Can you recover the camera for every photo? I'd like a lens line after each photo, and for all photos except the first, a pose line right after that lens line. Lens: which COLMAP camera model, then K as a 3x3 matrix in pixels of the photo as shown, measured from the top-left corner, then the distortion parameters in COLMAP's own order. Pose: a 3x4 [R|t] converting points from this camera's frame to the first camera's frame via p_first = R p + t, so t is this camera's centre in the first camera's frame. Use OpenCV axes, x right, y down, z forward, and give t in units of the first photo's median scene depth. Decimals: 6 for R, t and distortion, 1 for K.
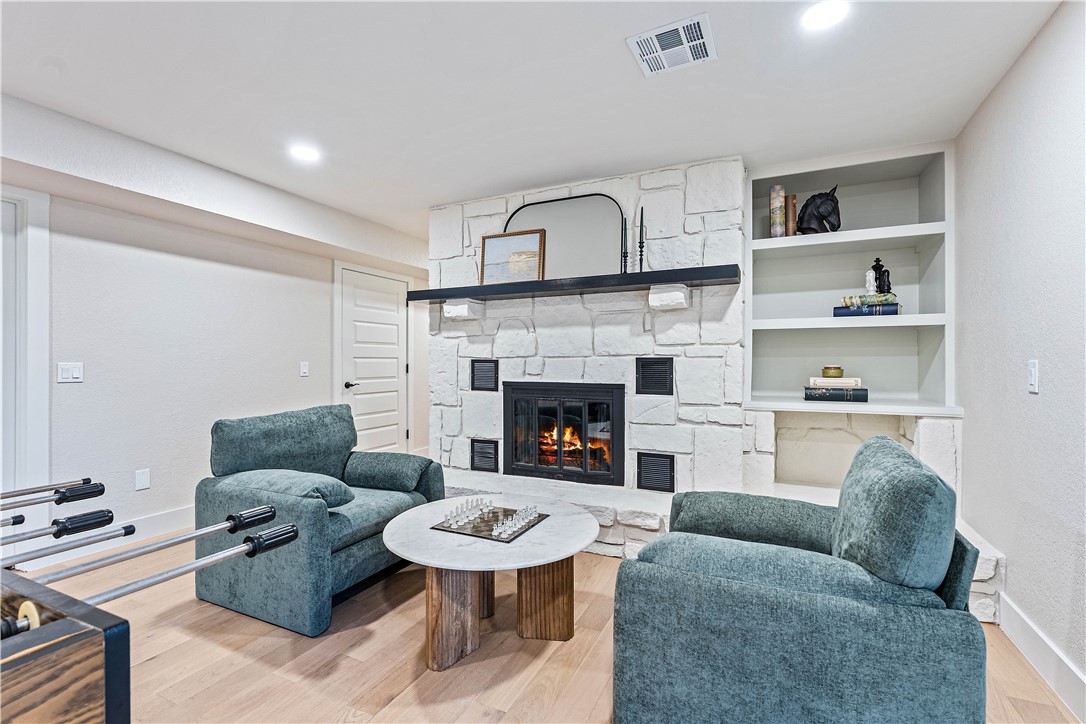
lens RADIAL K [[495.7, 0, 536.6], [0, 495.7, 362.4], [0, 0, 1]] dist [0.000690, -0.000488]
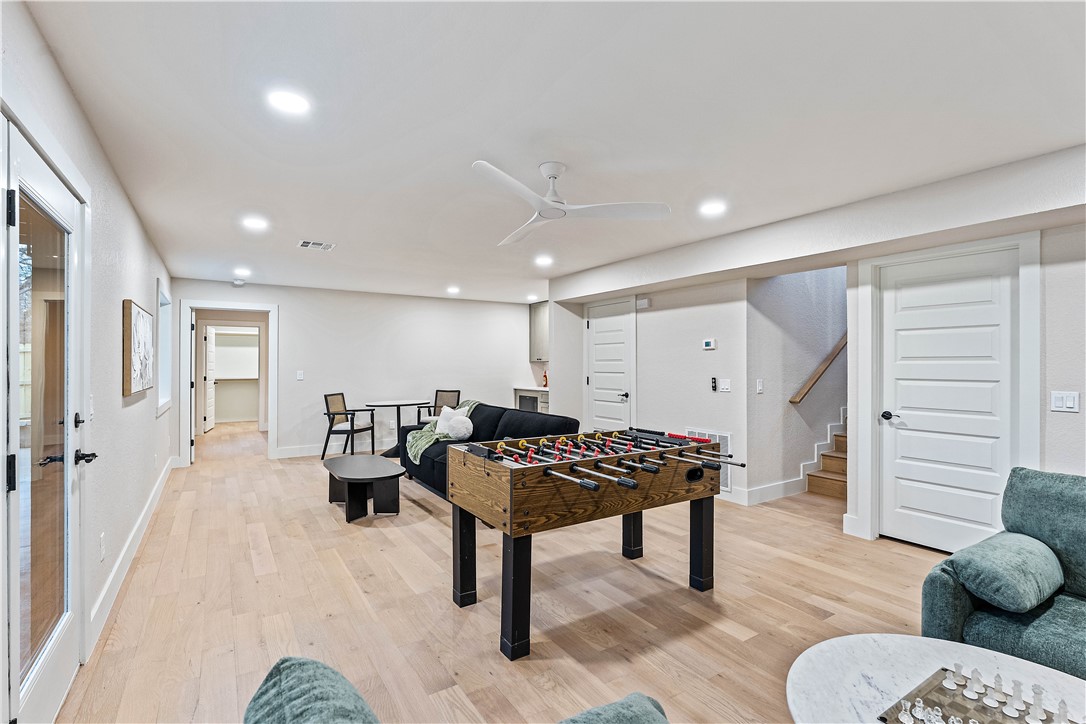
lens RADIAL K [[495.7, 0, 536.9], [0, 495.7, 365.6], [0, 0, 1]] dist [0.000690, -0.000488]
pose [[-0.520659, 0.001218, -0.853764, 0.409218], [-0.001263, 0.999997, 0.002197, -0.047258], [0.853764, 0.002222, -0.520655, 0.556324]]
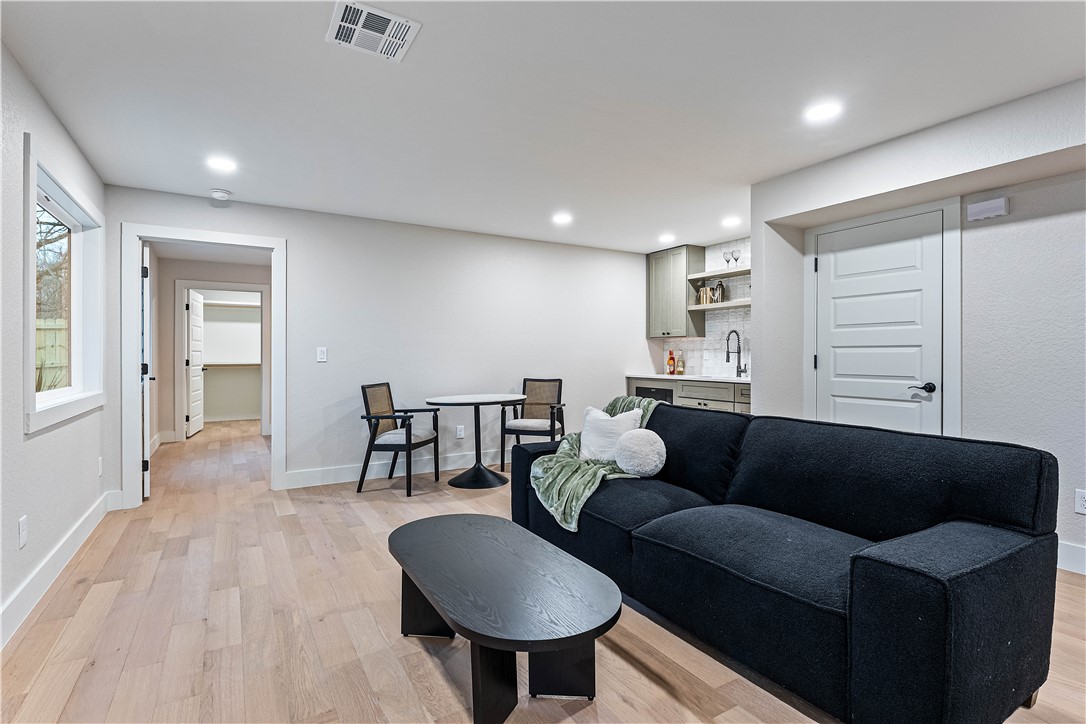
lens RADIAL K [[514.4, 0, 536.4], [0, 514.4, 360.5], [0, 0, 1]] dist [0.002230, 0.000042]
pose [[-0.547101, 0.010636, -0.836999, -0.064227], [-0.000603, 0.999914, 0.013100, 0.000190], [0.837067, 0.007672, -0.547047, -0.222766]]
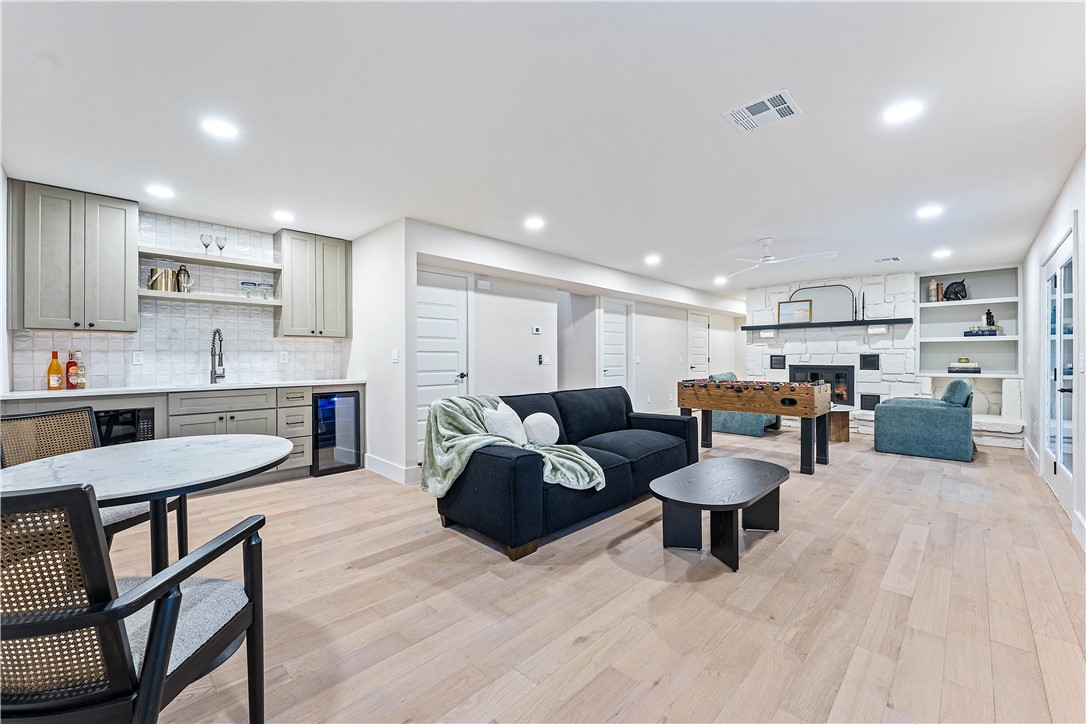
lens RADIAL K [[443.0, 0, 534.7], [0, 443.0, 356.4], [0, 0, 1]] dist [-0.001824, 0.000685]
pose [[0.946648, -0.002038, -0.322264, -0.603990], [0.001144, 0.999995, -0.002961, 0.004512], [0.322268, 0.002434, 0.946645, -1.543039]]
